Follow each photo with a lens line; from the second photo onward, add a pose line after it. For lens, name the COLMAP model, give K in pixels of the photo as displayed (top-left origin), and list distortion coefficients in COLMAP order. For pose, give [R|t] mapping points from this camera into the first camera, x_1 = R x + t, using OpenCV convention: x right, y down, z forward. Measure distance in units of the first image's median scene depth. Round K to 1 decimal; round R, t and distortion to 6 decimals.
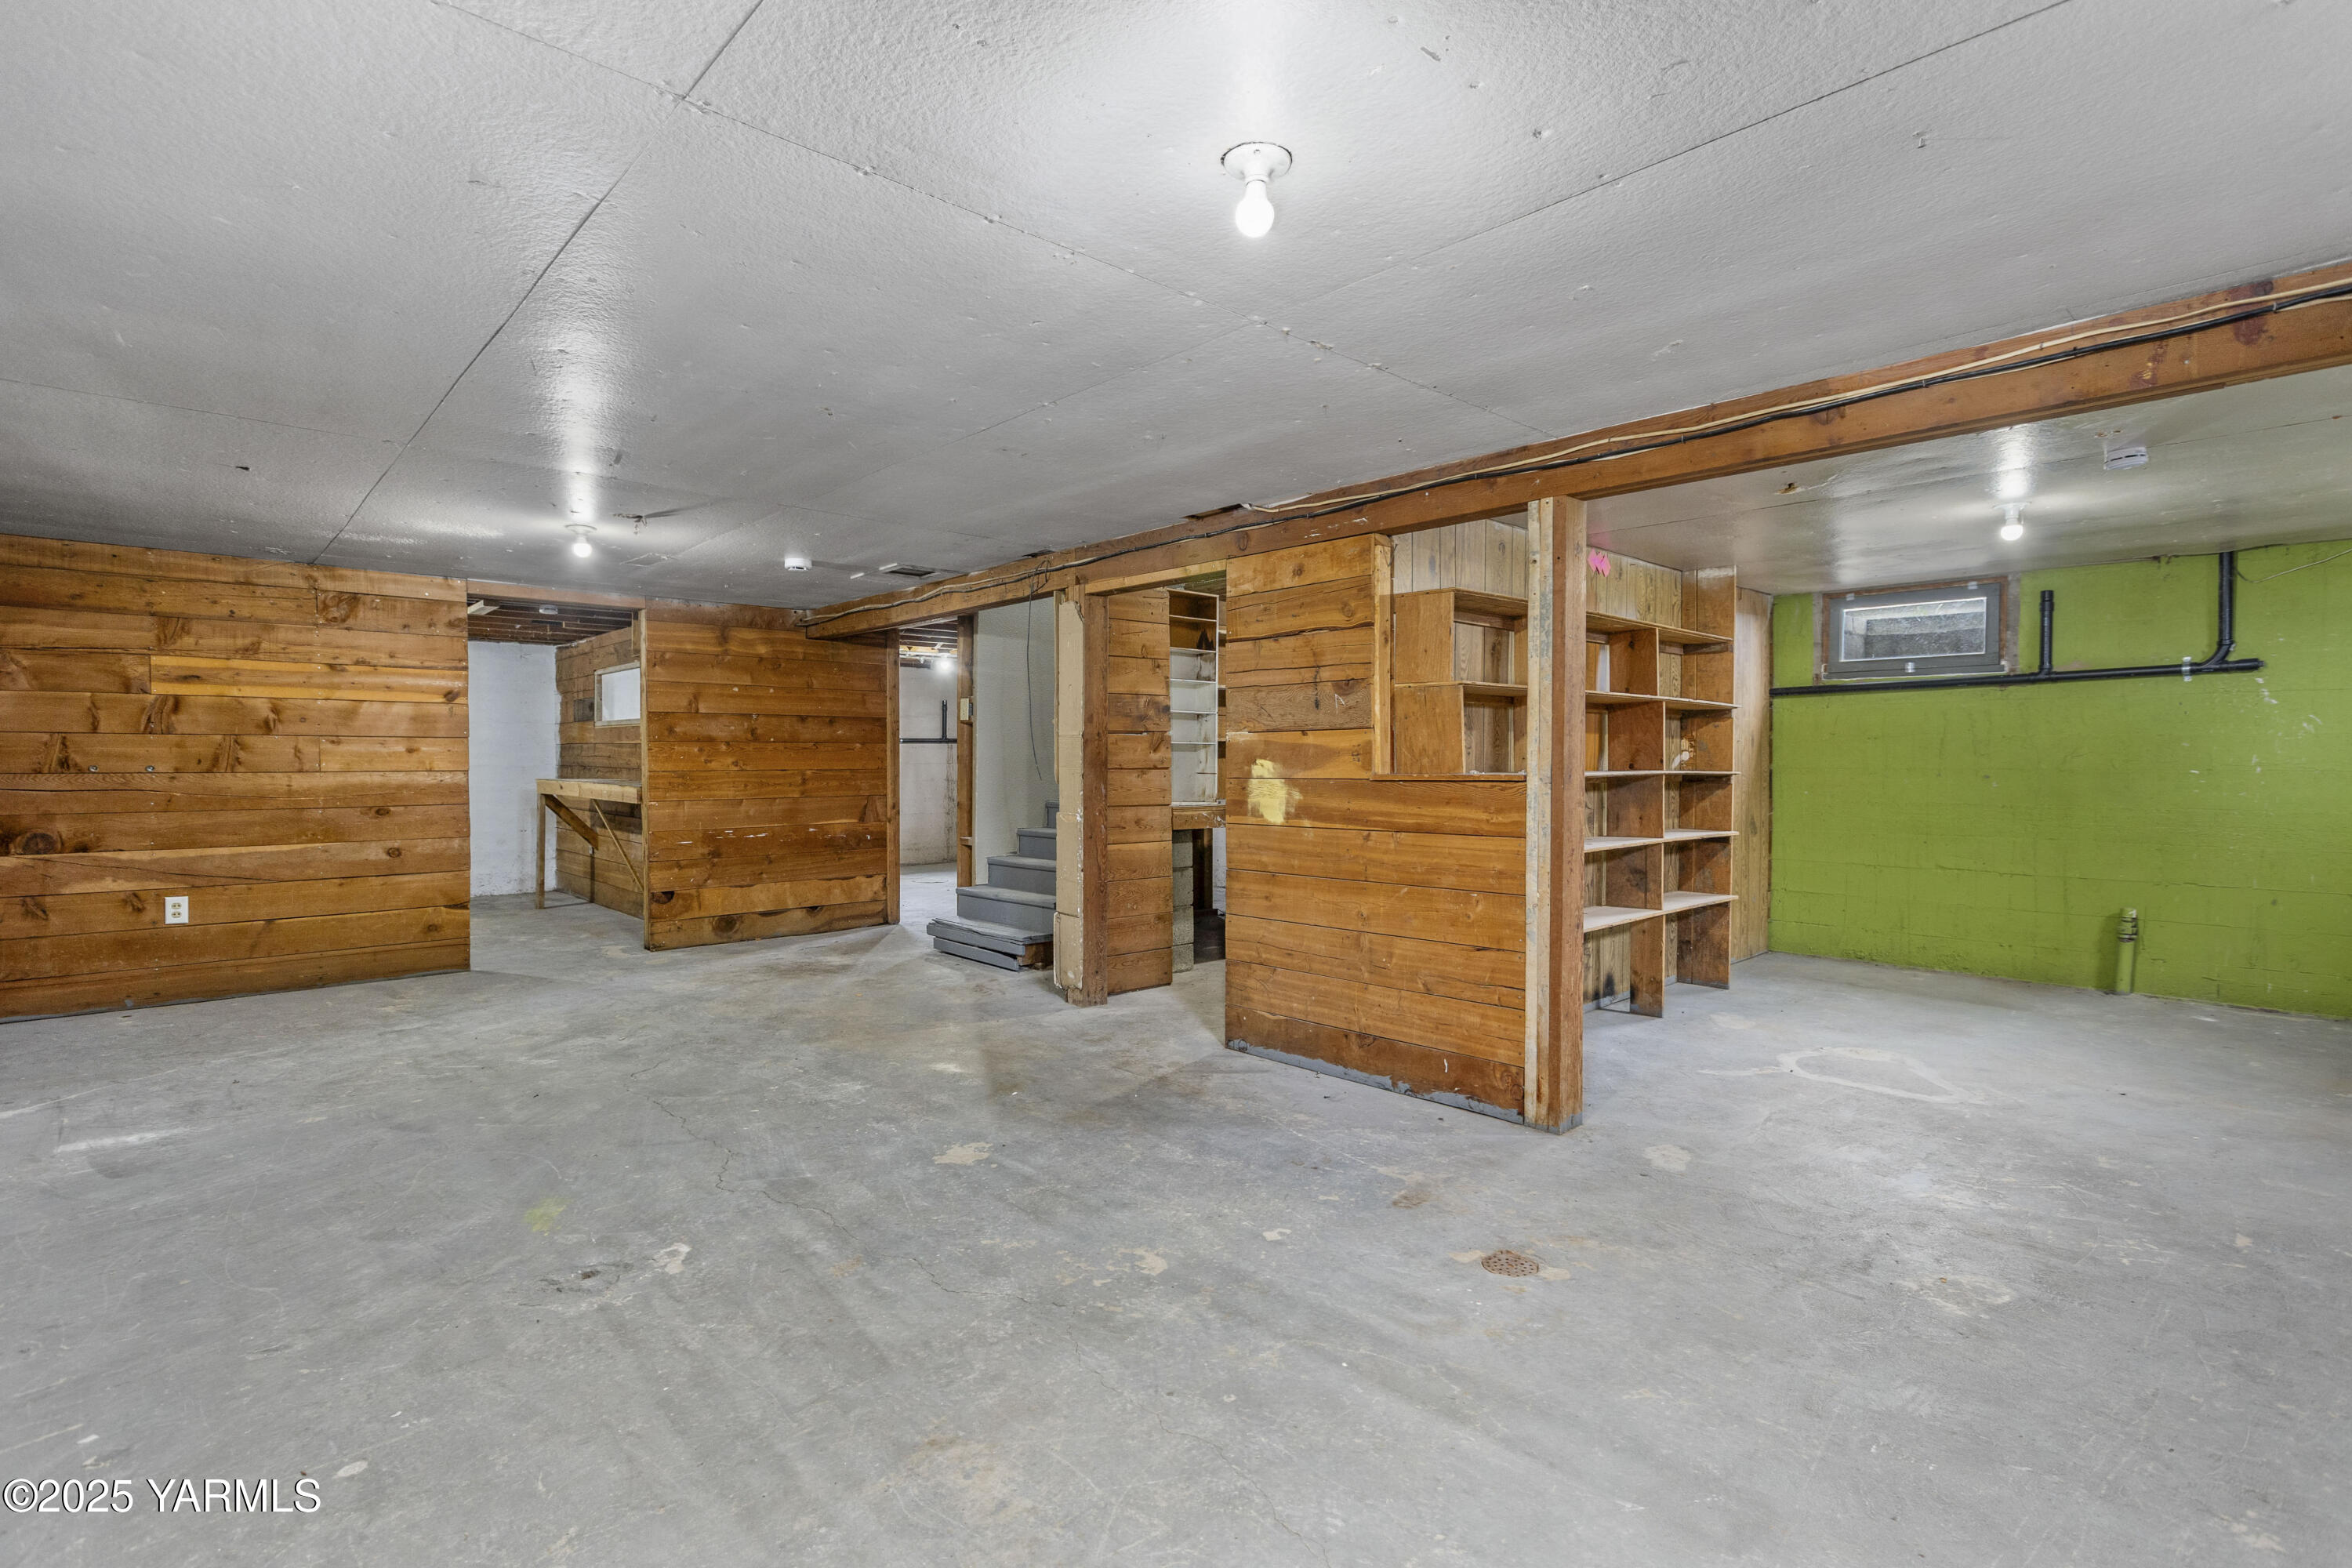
lens RADIAL K [[1129.3, 0, 1175.1], [0, 1129.3, 763.1], [0, 0, 1]] dist [-0.001961, -0.001155]
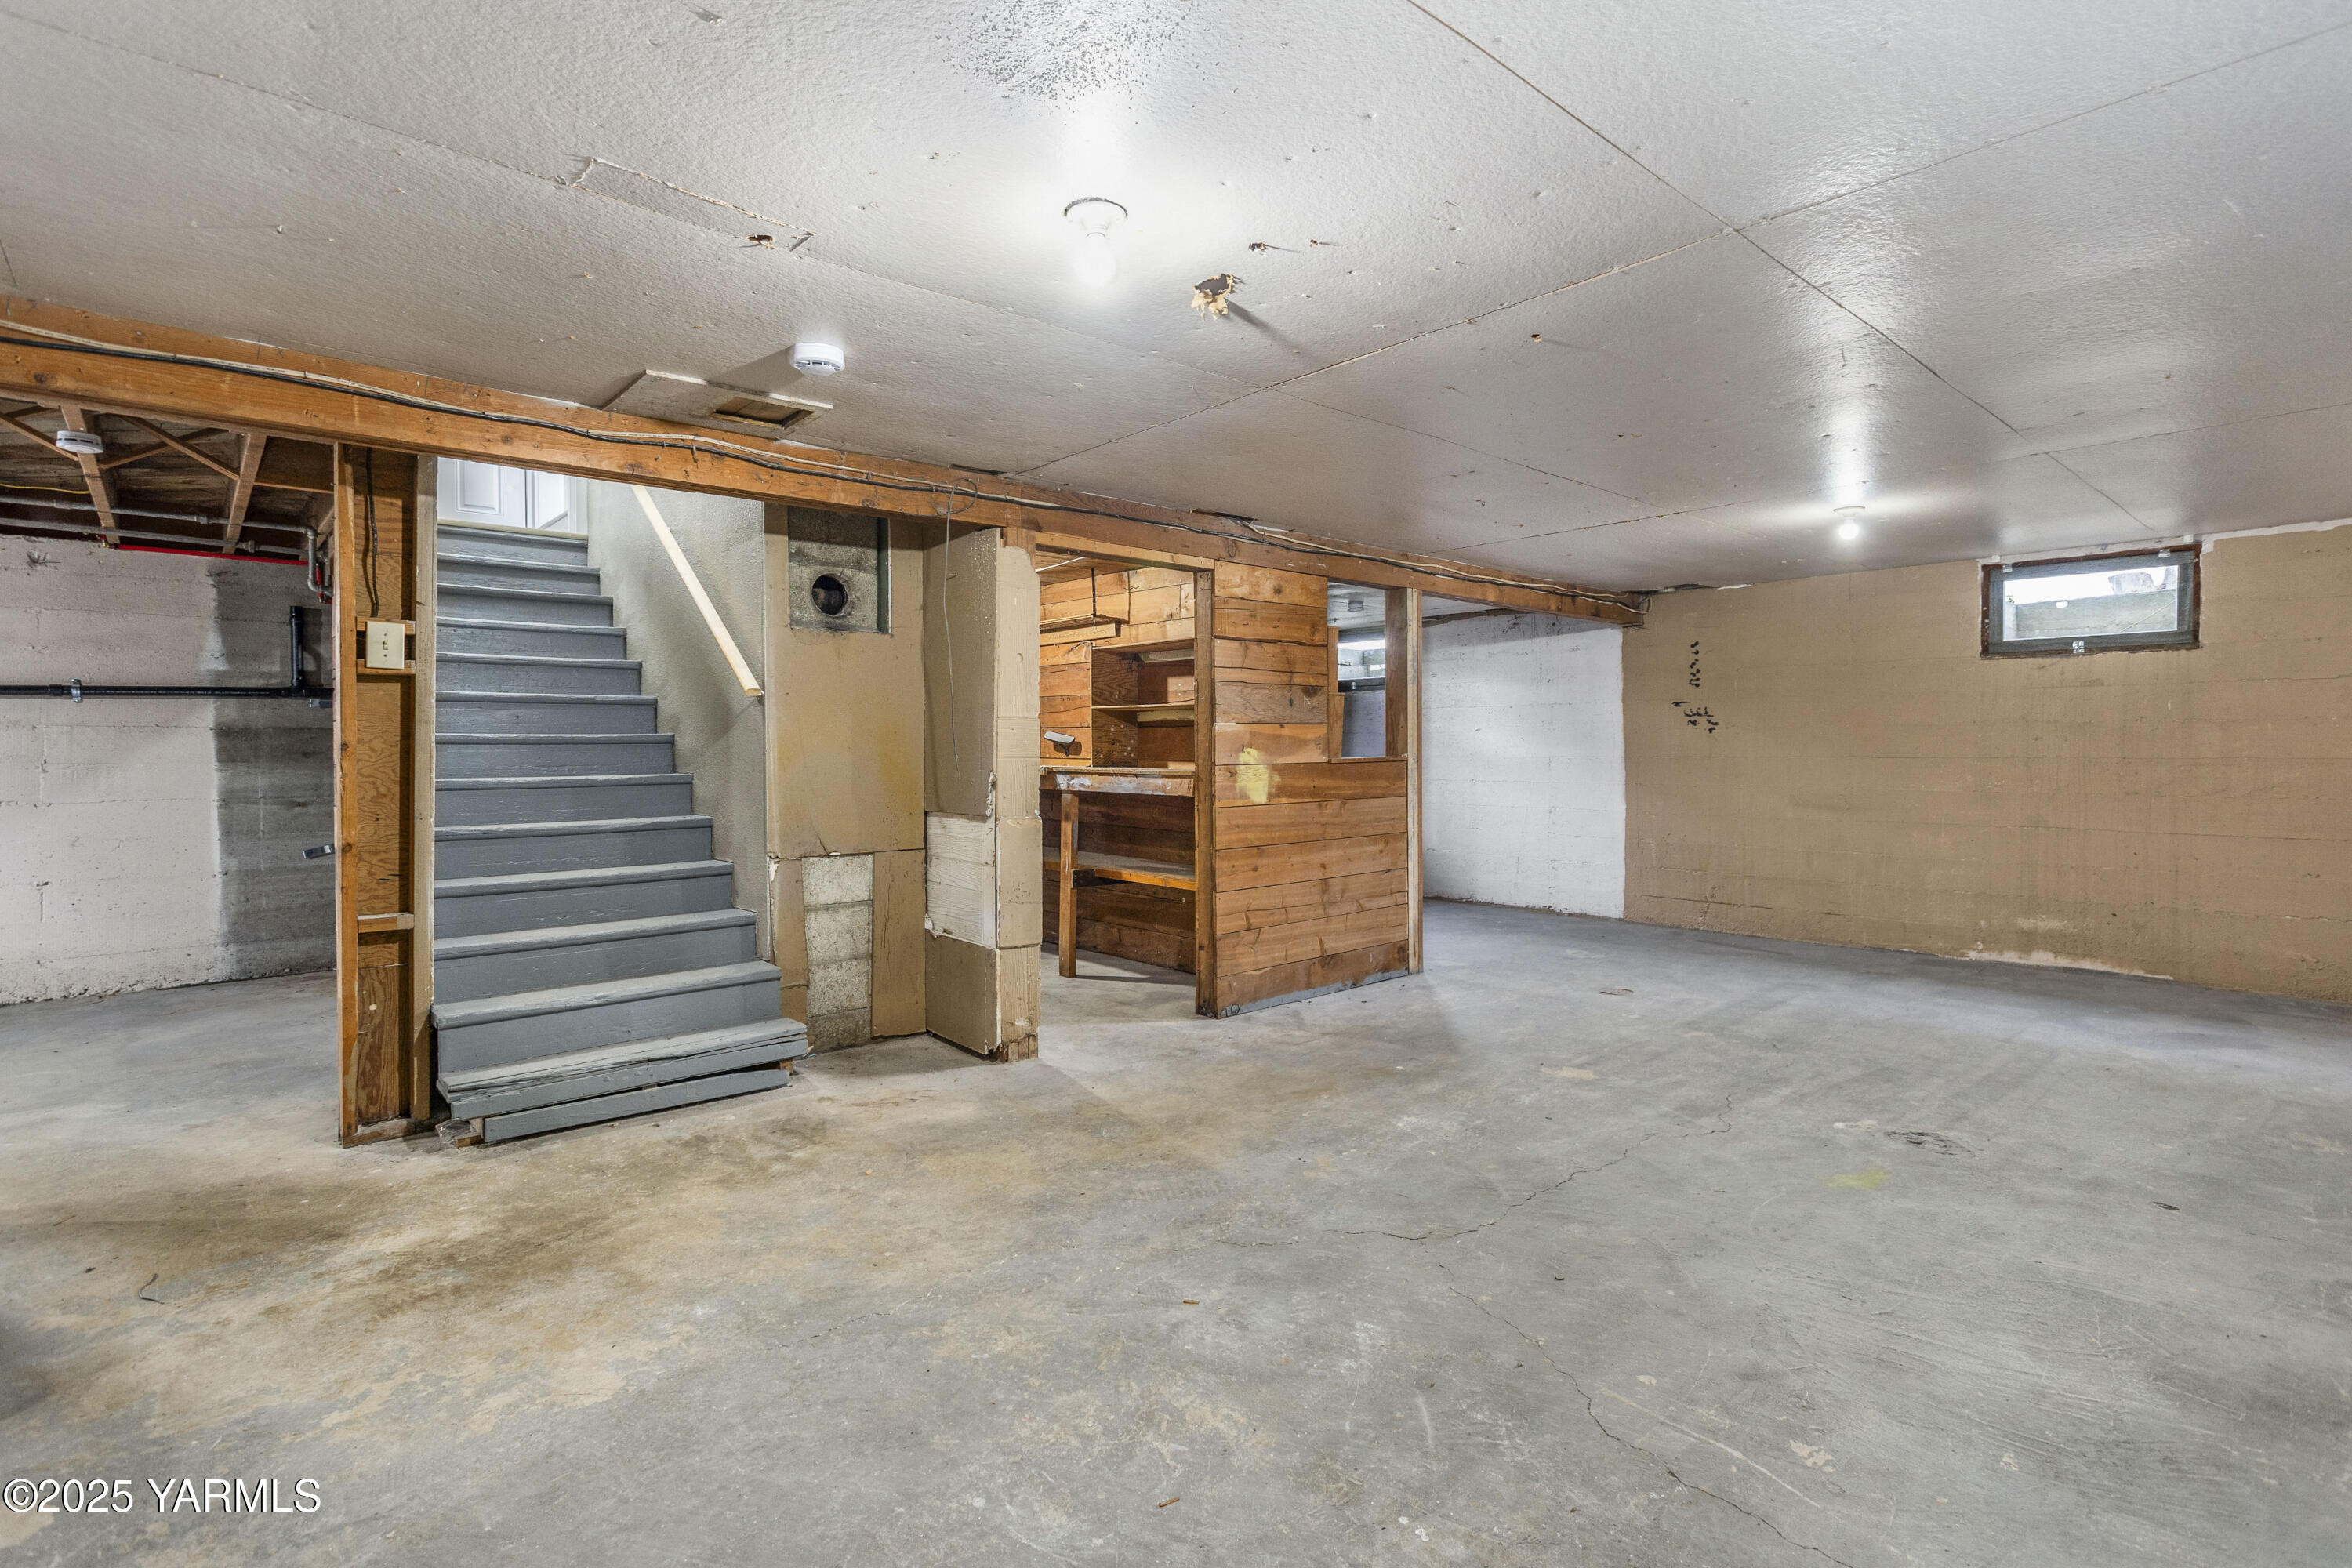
lens RADIAL K [[1129.3, 0, 1175.1], [0, 1129.3, 763.1], [0, 0, 1]] dist [-0.001961, -0.001155]
pose [[0.013785, -0.010497, 0.999850, -1.122532], [0.011349, 0.999882, 0.010341, -0.000821], [-0.999841, 0.011205, 0.013903, 1.129890]]
